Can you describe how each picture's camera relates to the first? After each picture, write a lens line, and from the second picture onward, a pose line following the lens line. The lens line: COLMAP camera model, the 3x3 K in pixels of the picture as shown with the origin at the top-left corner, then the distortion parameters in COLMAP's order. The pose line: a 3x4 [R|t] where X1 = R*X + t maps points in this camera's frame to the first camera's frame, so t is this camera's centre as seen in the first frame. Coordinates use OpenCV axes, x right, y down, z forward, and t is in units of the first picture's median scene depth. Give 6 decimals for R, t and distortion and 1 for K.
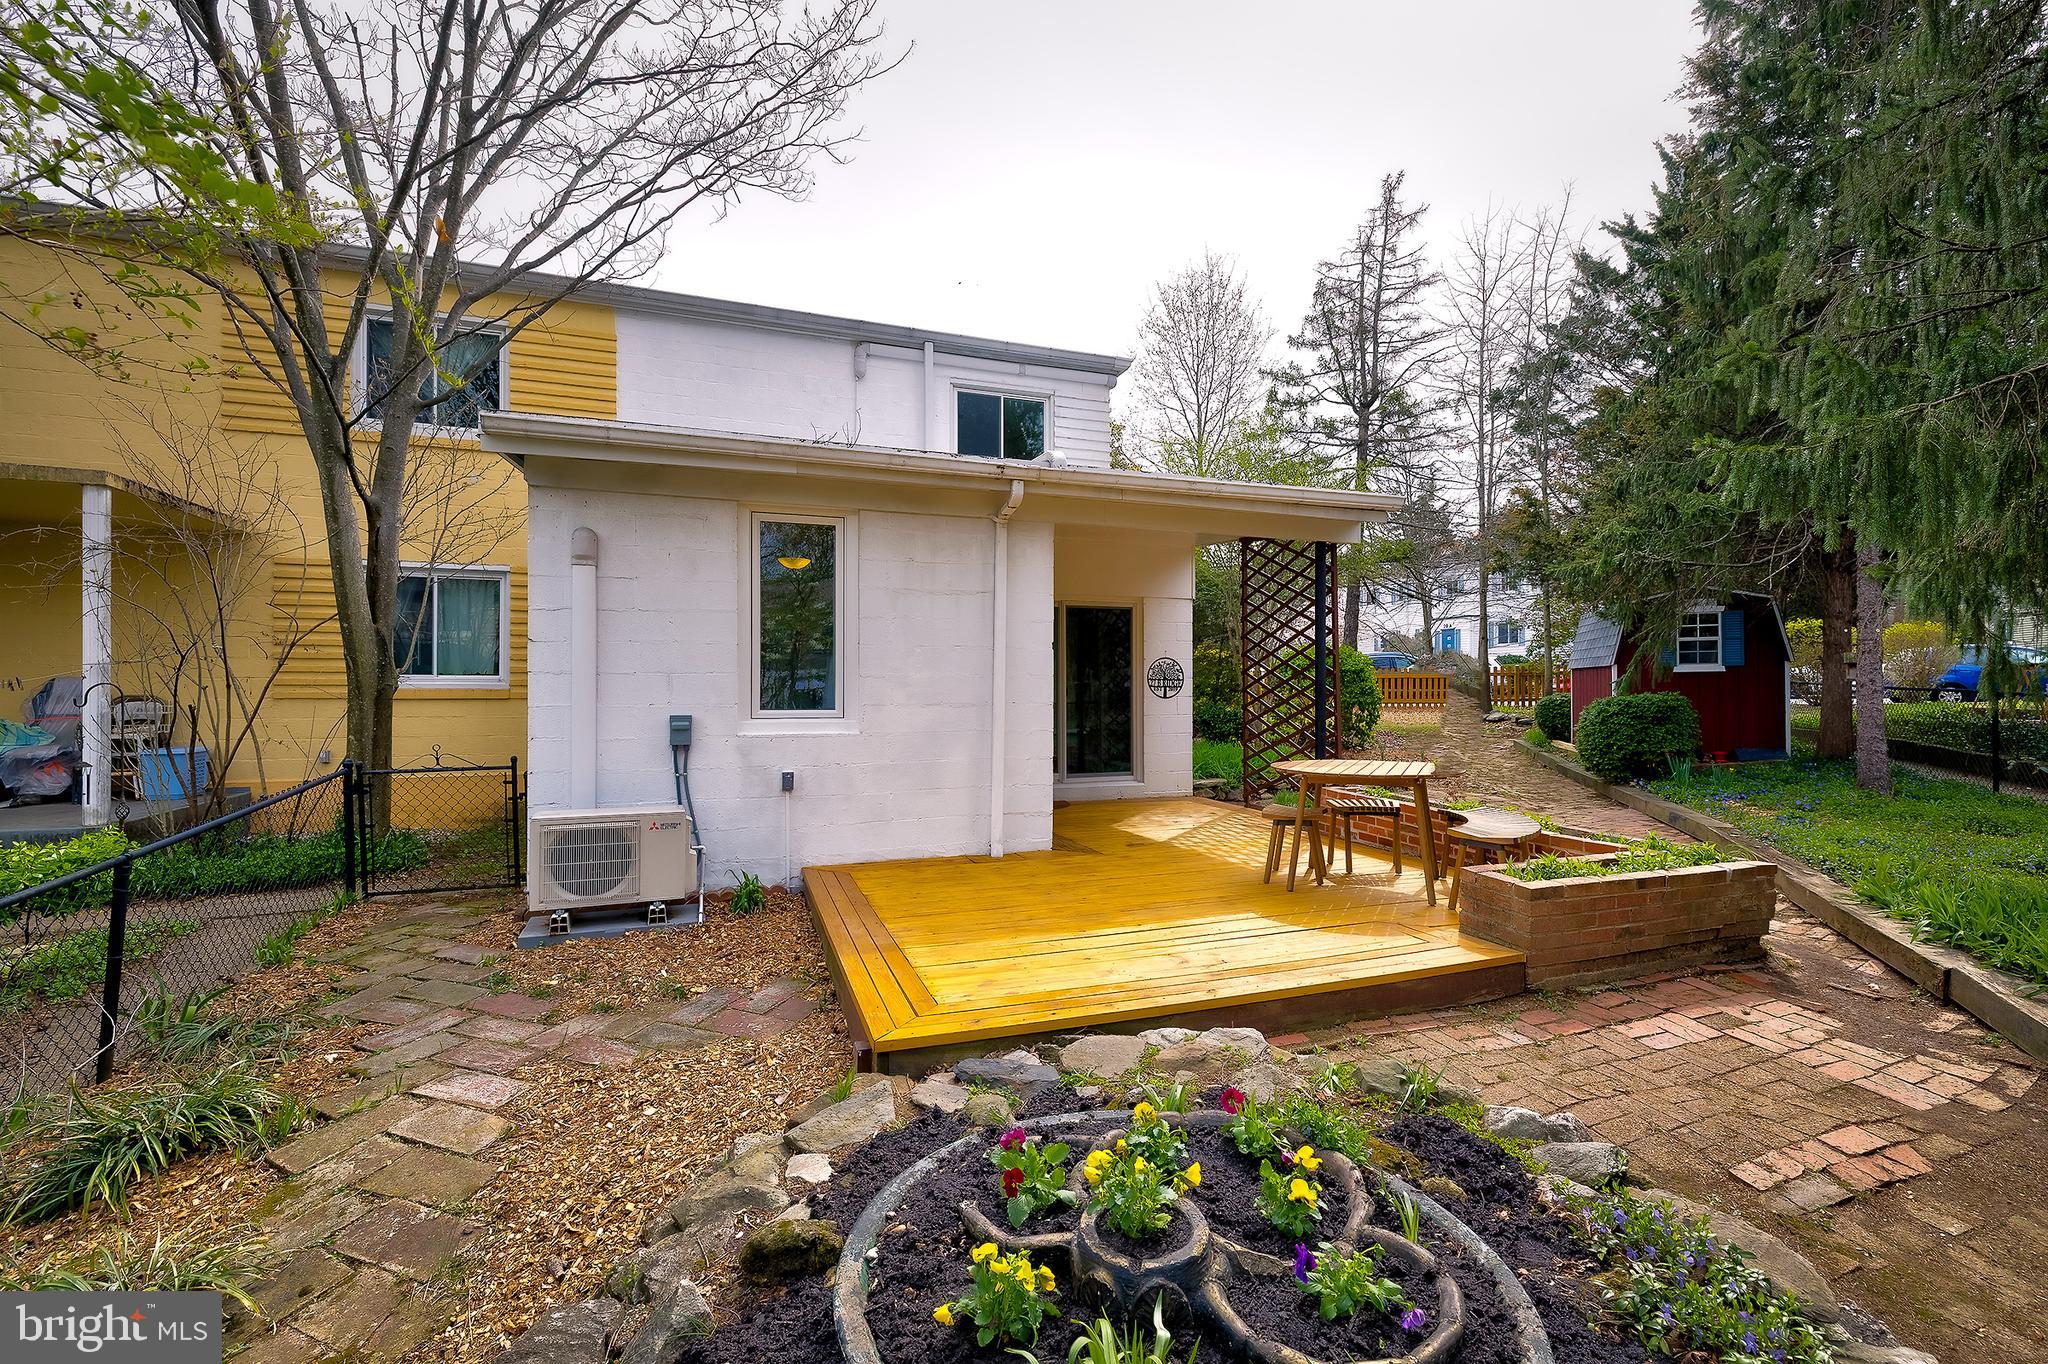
lens RADIAL K [[873.3, 0, 1020.0], [0, 873.3, 689.4], [0, 0, 1]] dist [-0.000237, -0.000035]
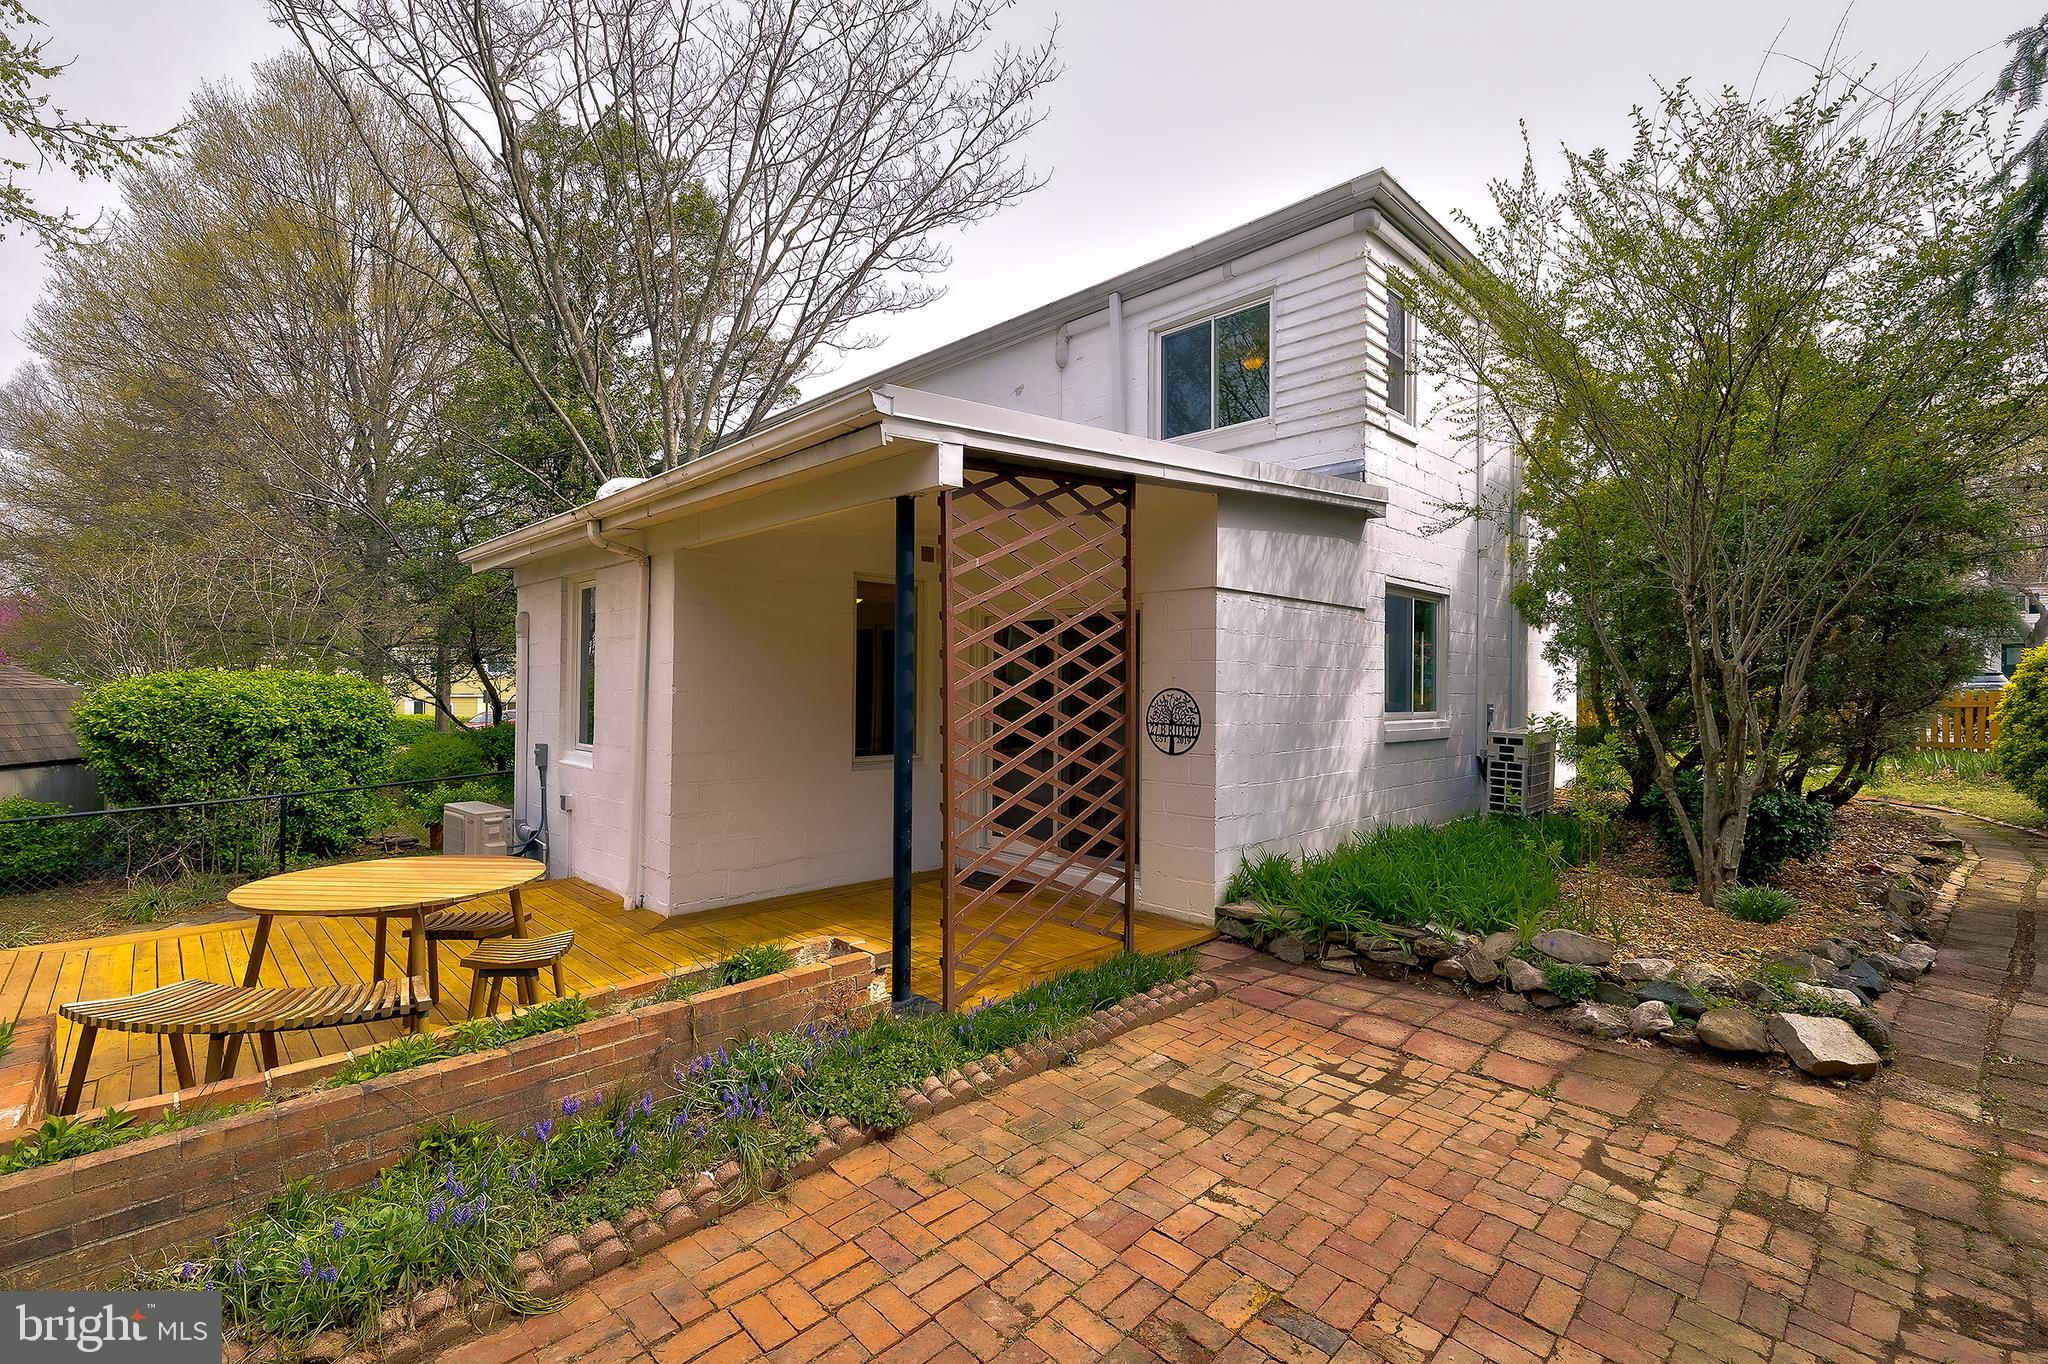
lens RADIAL K [[915.8, 0, 1034.3], [0, 915.8, 684.7], [0, 0, 1]] dist [-0.000280, 0.000011]
pose [[0.415733, 0.001206, -0.909486, 1.097342], [-0.006367, 0.999978, -0.001584, -0.057898], [0.909465, 0.006449, 0.415731, 1.002399]]
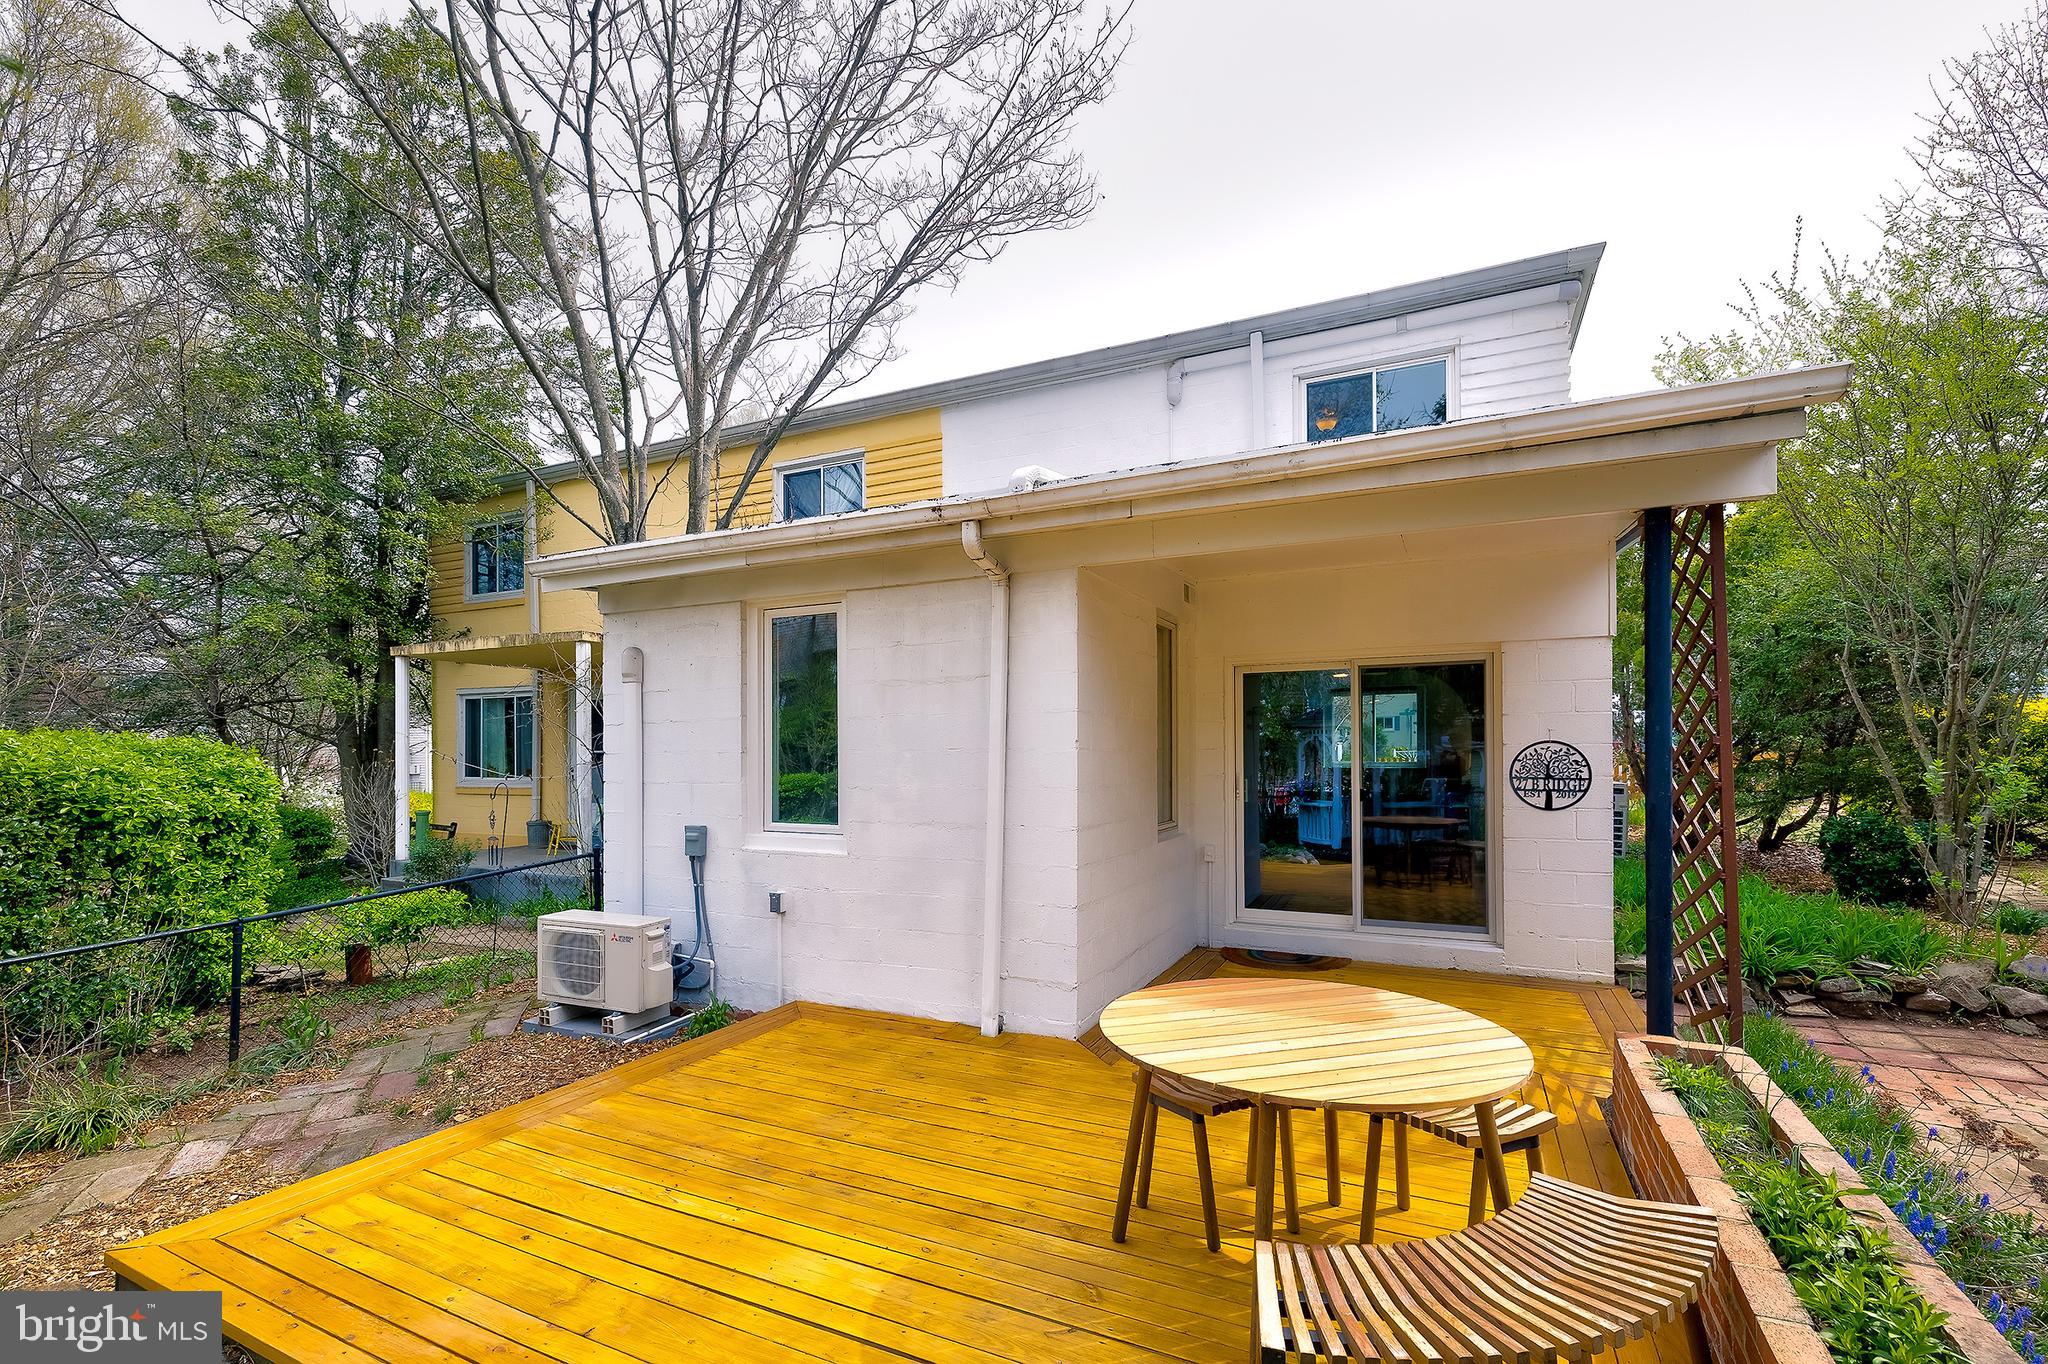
lens RADIAL K [[900.5, 0, 1004.8], [0, 900.5, 754.3], [0, 0, 1]] dist [-0.000510, -0.000097]
pose [[0.694646, -0.002350, -0.719348, 0.538623], [0.004791, 0.999988, 0.001359, -0.046609], [0.719336, -0.004390, 0.694649, 0.491805]]
